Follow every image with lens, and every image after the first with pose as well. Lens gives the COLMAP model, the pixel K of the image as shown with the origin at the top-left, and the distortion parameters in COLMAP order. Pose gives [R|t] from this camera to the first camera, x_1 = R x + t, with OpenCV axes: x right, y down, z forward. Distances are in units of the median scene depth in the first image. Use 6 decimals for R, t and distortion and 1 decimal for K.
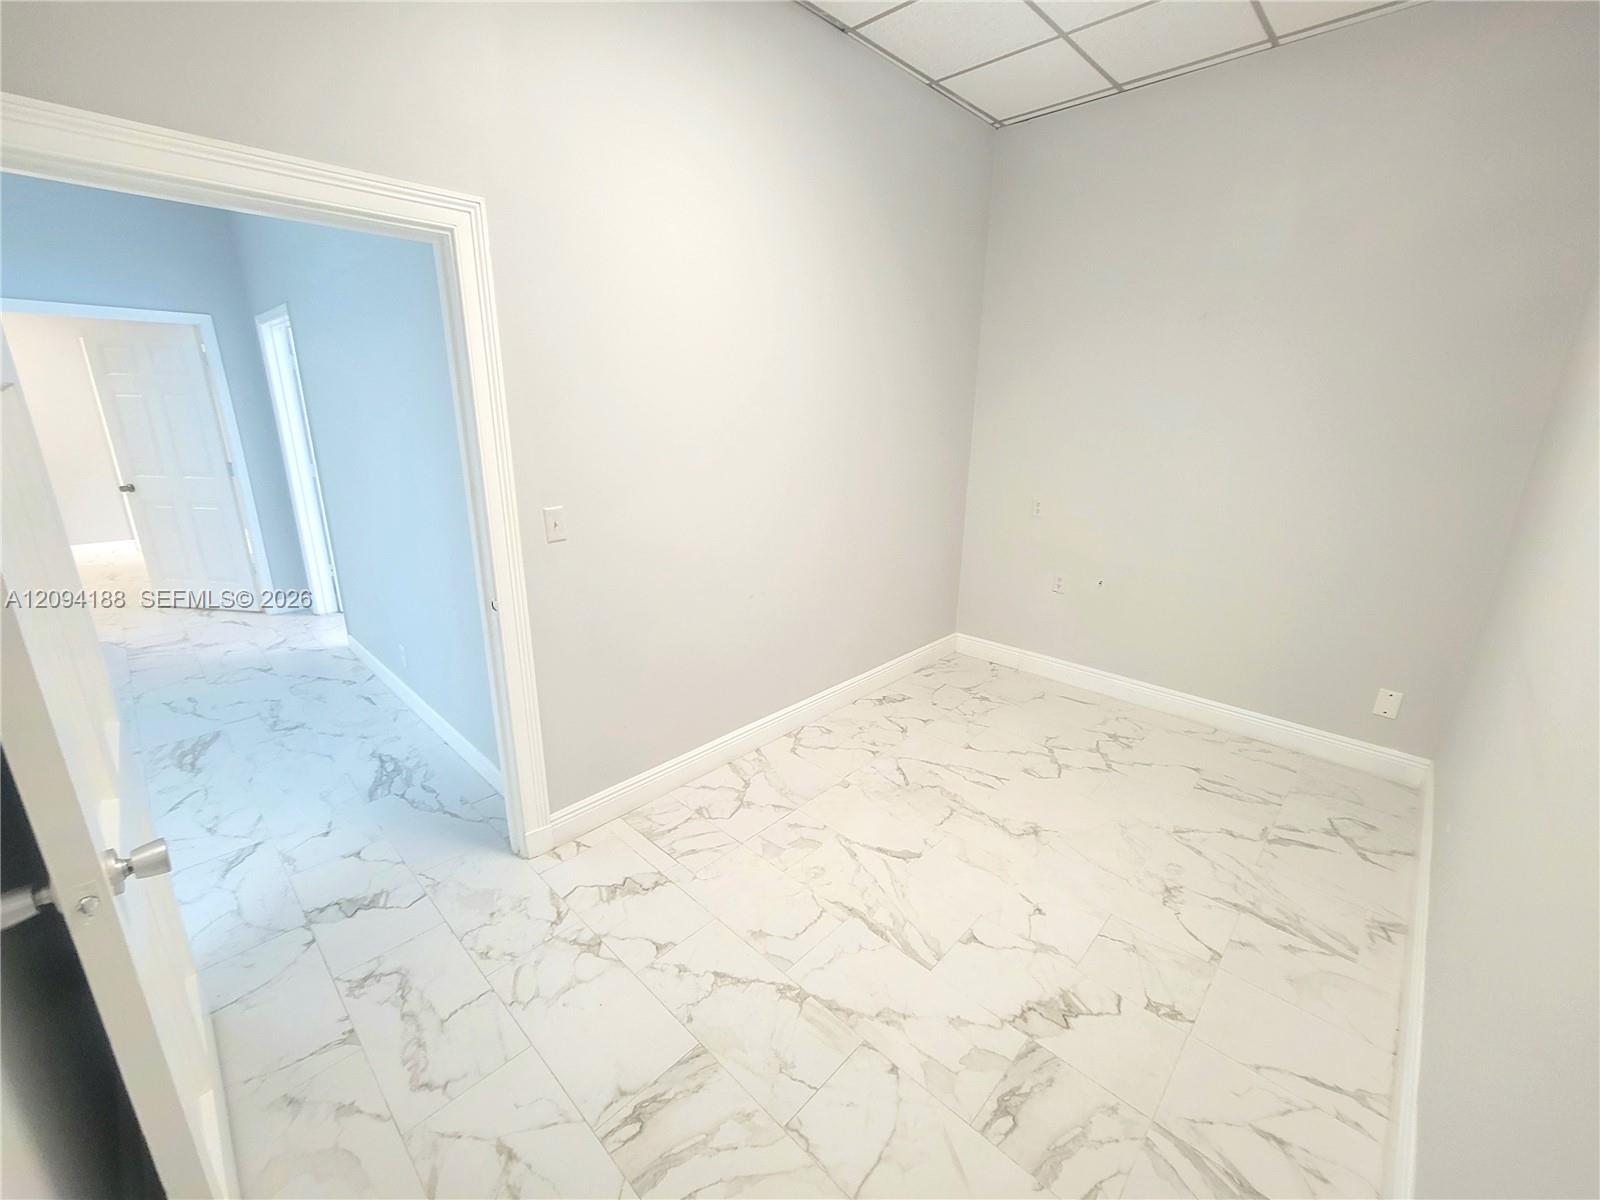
lens RADIAL K [[655.0, 0, 799.6], [0, 655.0, 594.9], [0, 0, 1]] dist [0.000371, 0.000022]
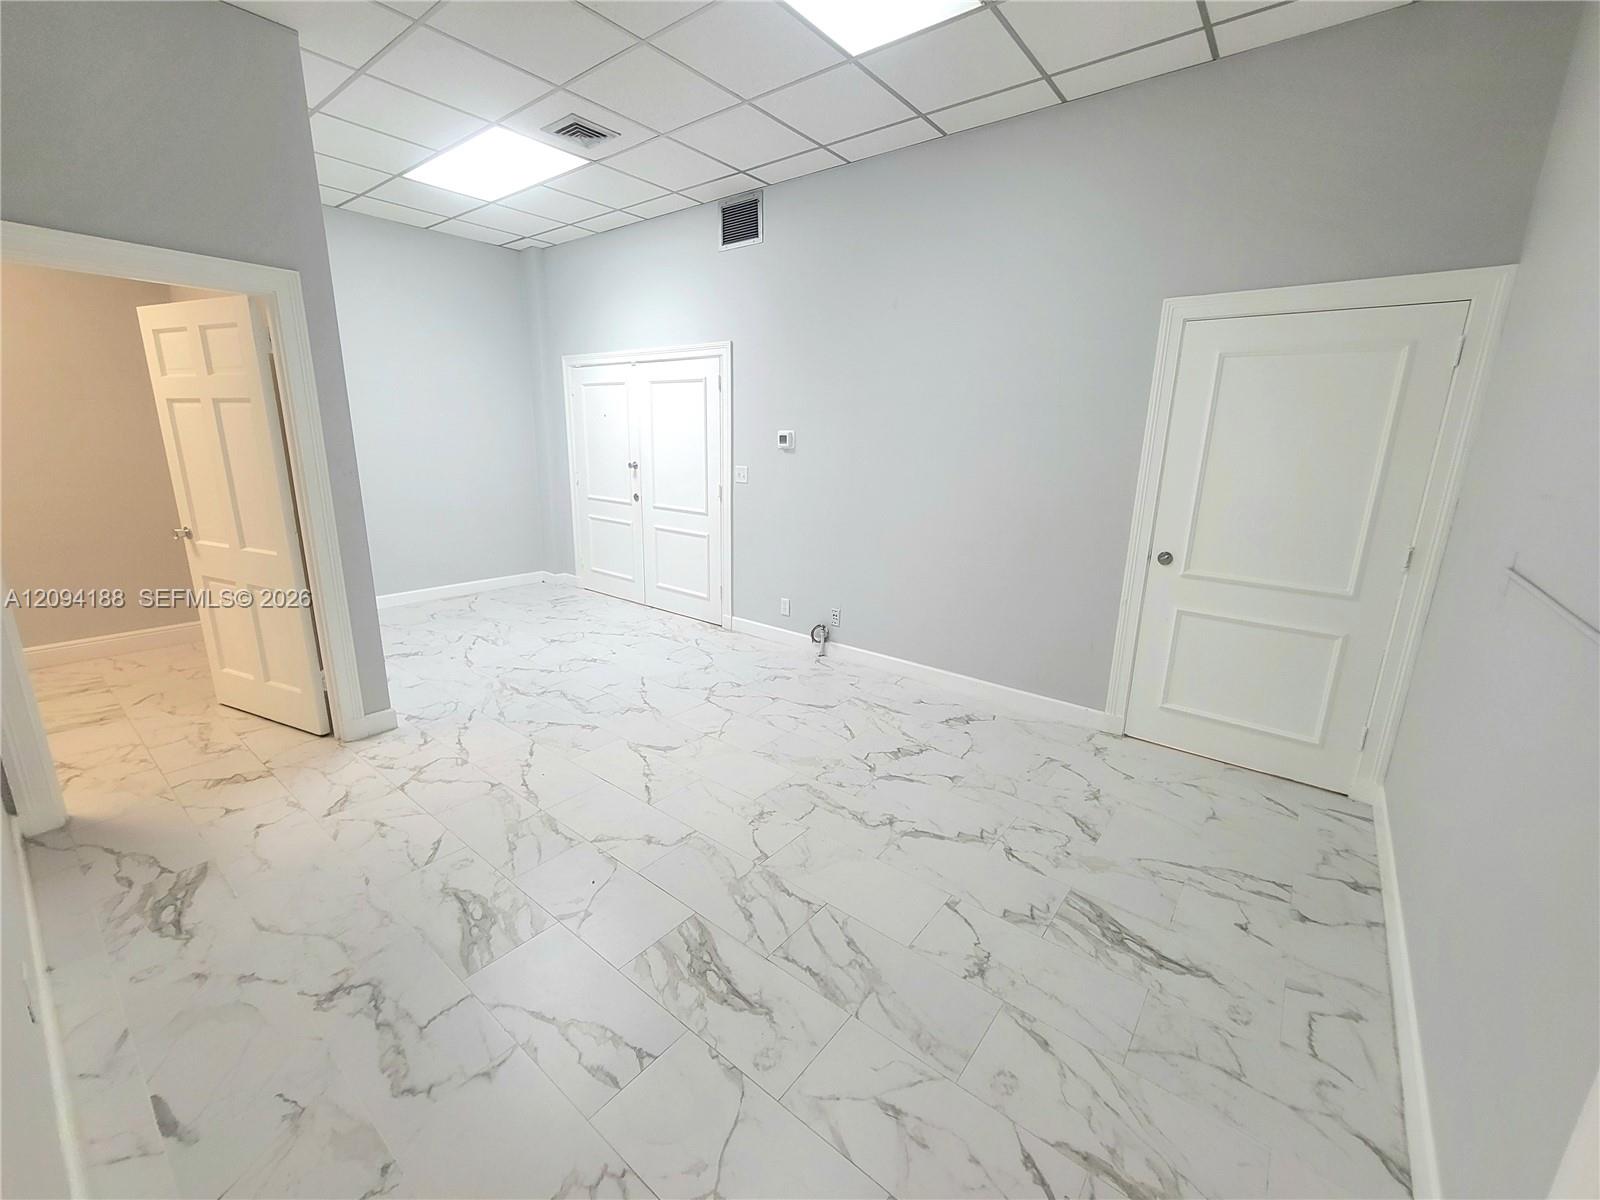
lens RADIAL K [[655.0, 0, 799.6], [0, 655.0, 594.9], [0, 0, 1]] dist [0.000371, 0.000022]
pose [[-0.995236, -0.010275, -0.096953, -1.599869], [-0.057586, 0.864386, 0.499520, -0.547140], [0.078672, 0.502724, -0.860860, 1.937981]]
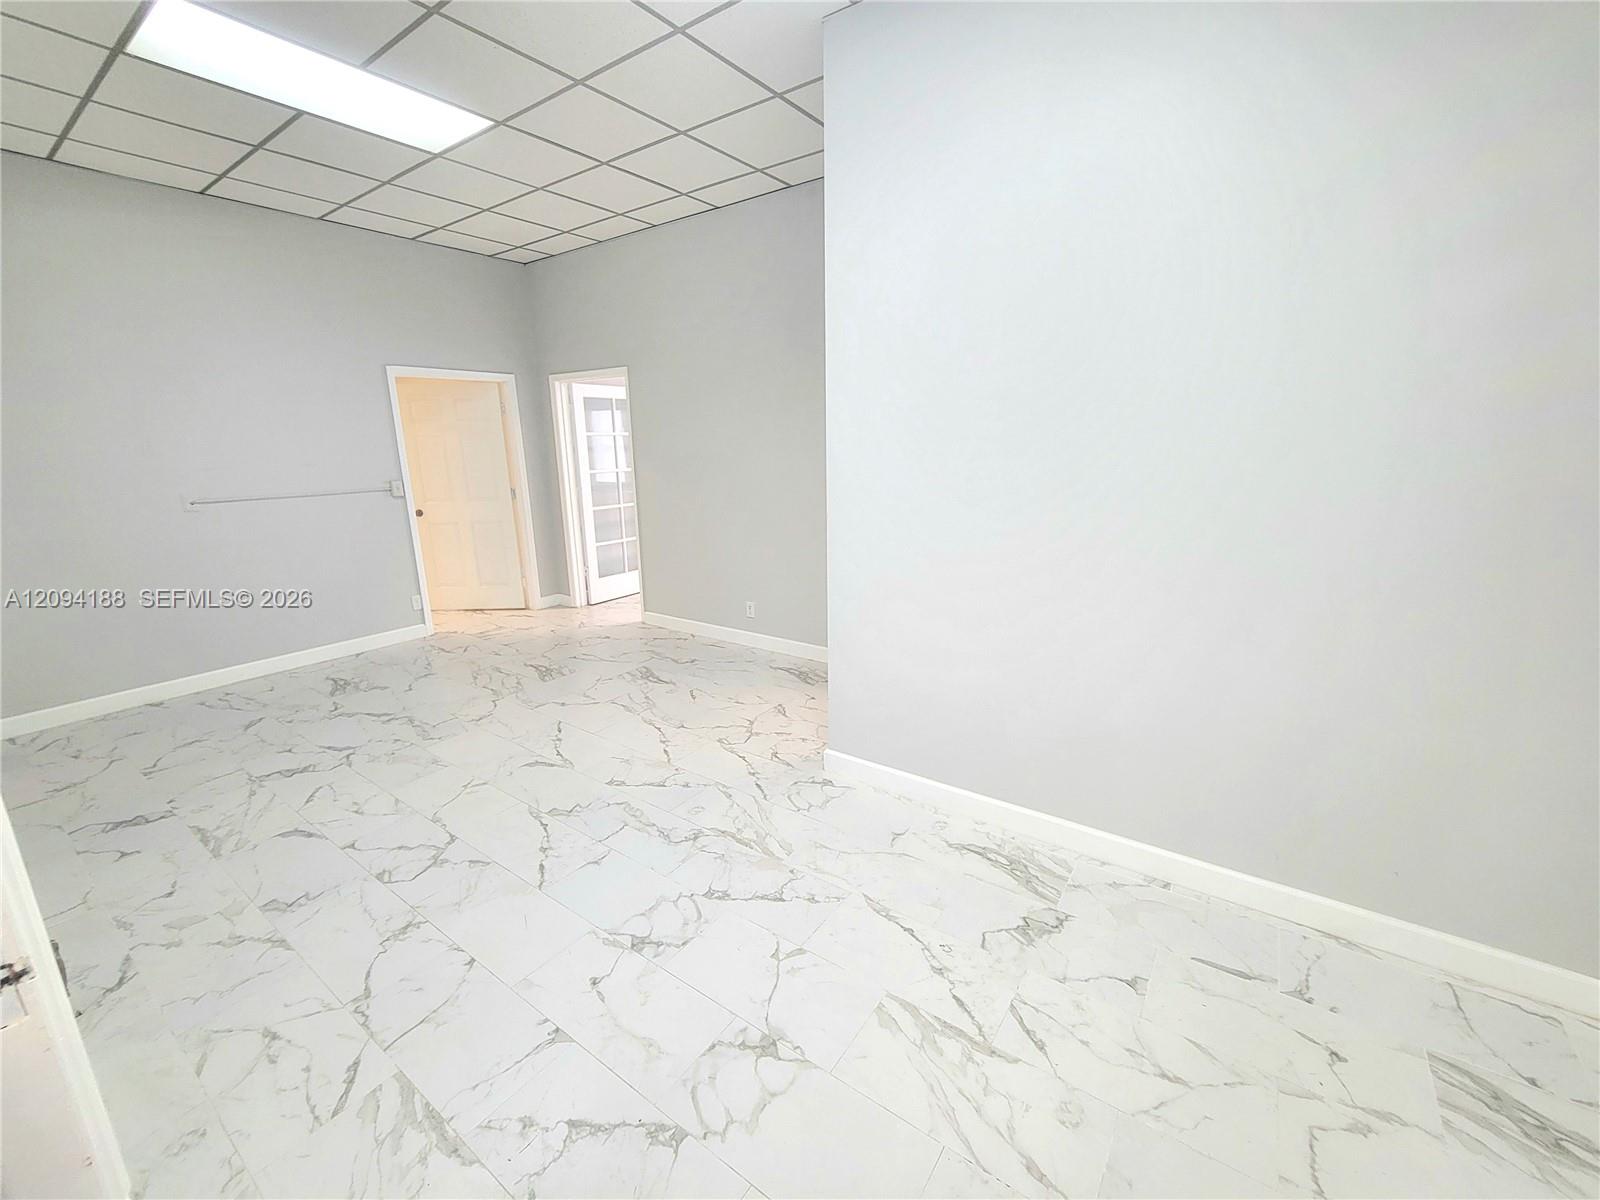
lens RADIAL K [[654.1, 0, 802.8], [0, 654.1, 592.6], [0, 0, 1]] dist [-0.001532, -0.000730]
pose [[0.988542, -0.062553, 0.137376, -1.048567], [0.069528, 0.996492, -0.046577, 0.199556], [-0.133980, 0.055595, 0.989423, -0.647423]]
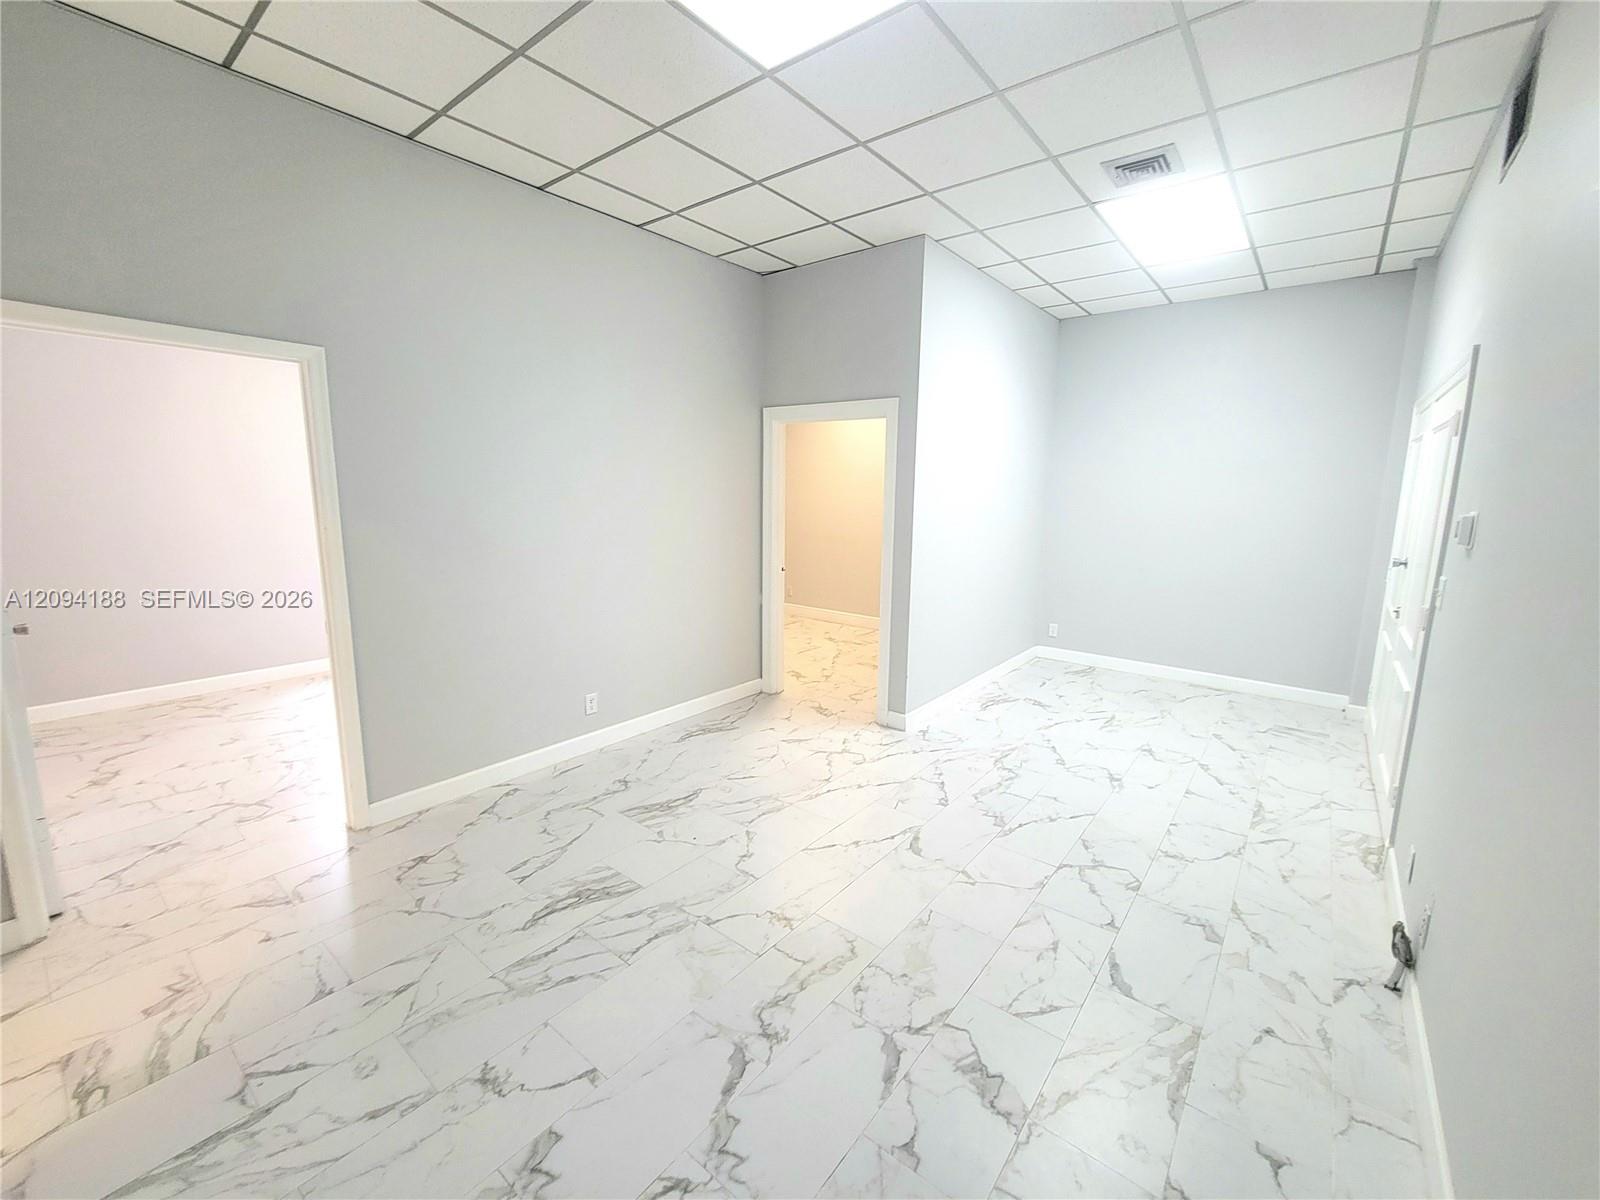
lens RADIAL K [[655.0, 0, 799.6], [0, 655.0, 594.9], [0, 0, 1]] dist [0.000371, 0.000022]
pose [[-0.089807, -0.177640, 0.979989, -2.605038], [0.264162, 0.944475, 0.195411, -0.316725], [-0.960288, 0.276425, -0.037895, 0.990969]]
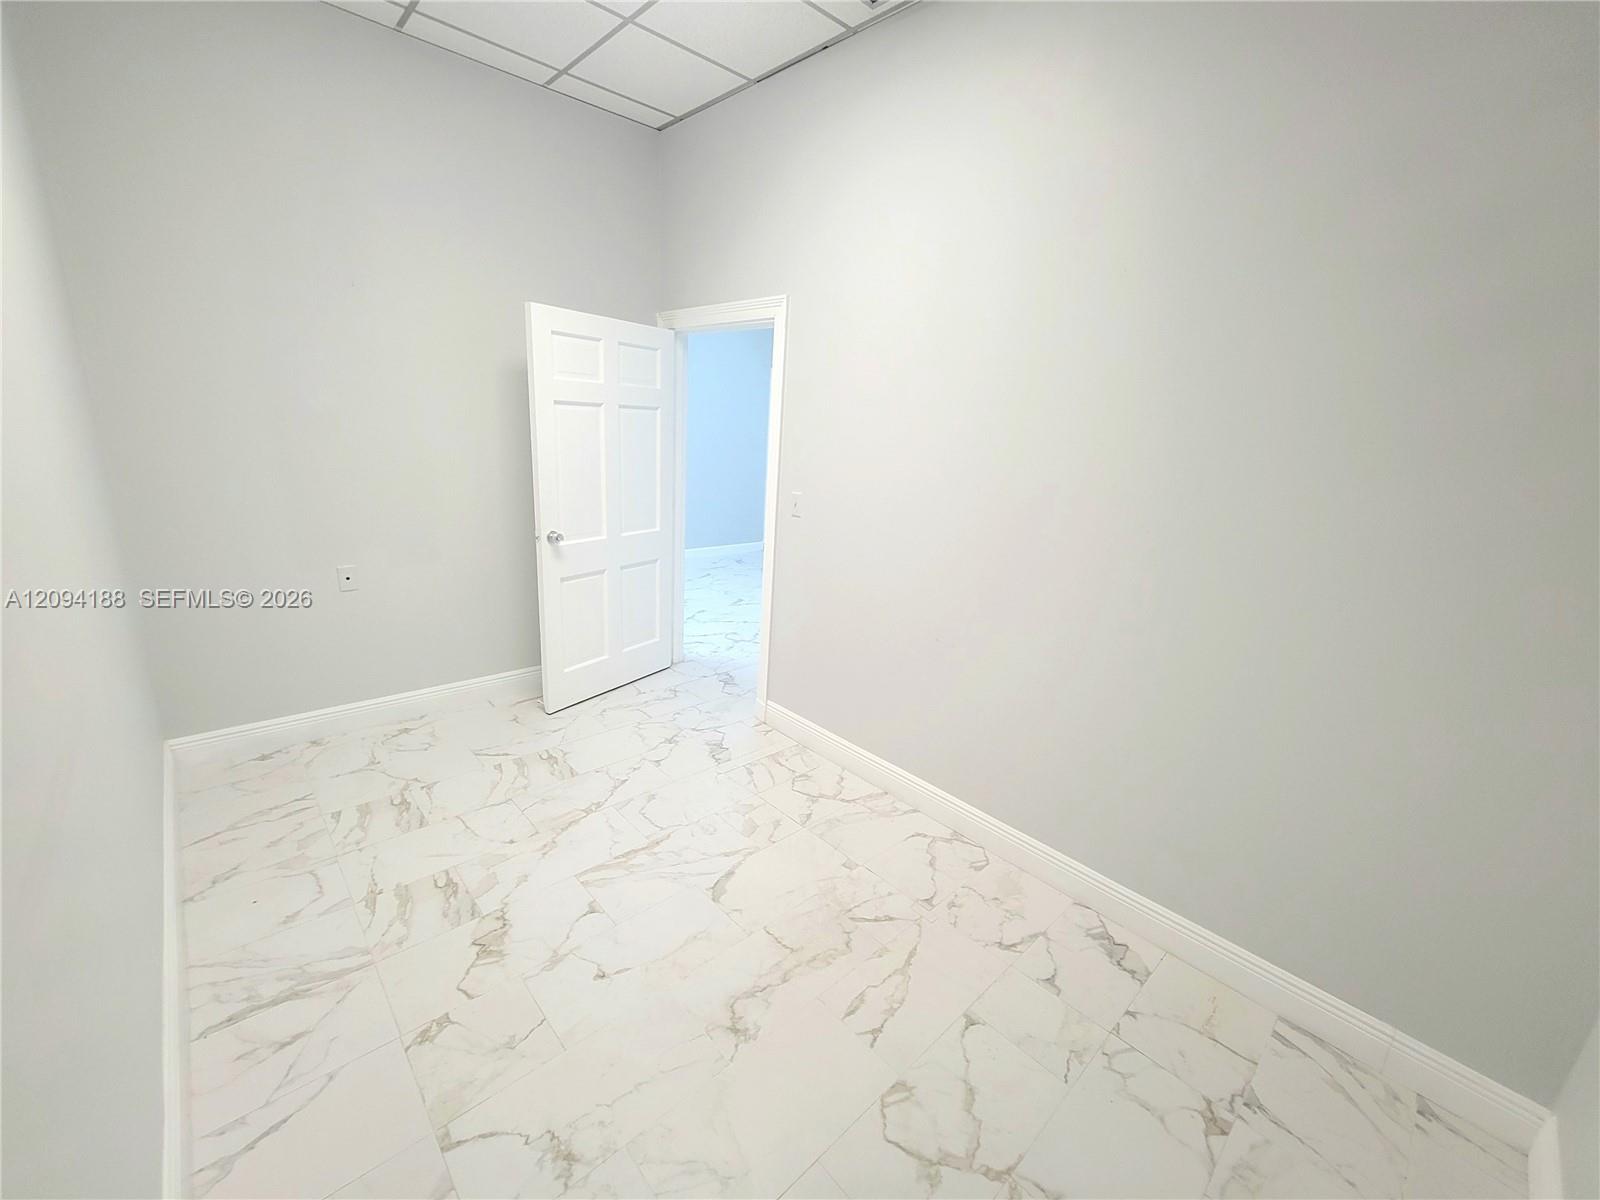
lens RADIAL K [[655.1, 0, 801.5], [0, 655.1, 595.4], [0, 0, 1]] dist [0.000663, 0.001228]
pose [[-0.057040, 0.246681, -0.967417, 1.028873], [-0.338031, 0.906991, 0.251204, -0.283178], [0.939405, 0.341345, 0.031651, 1.001396]]
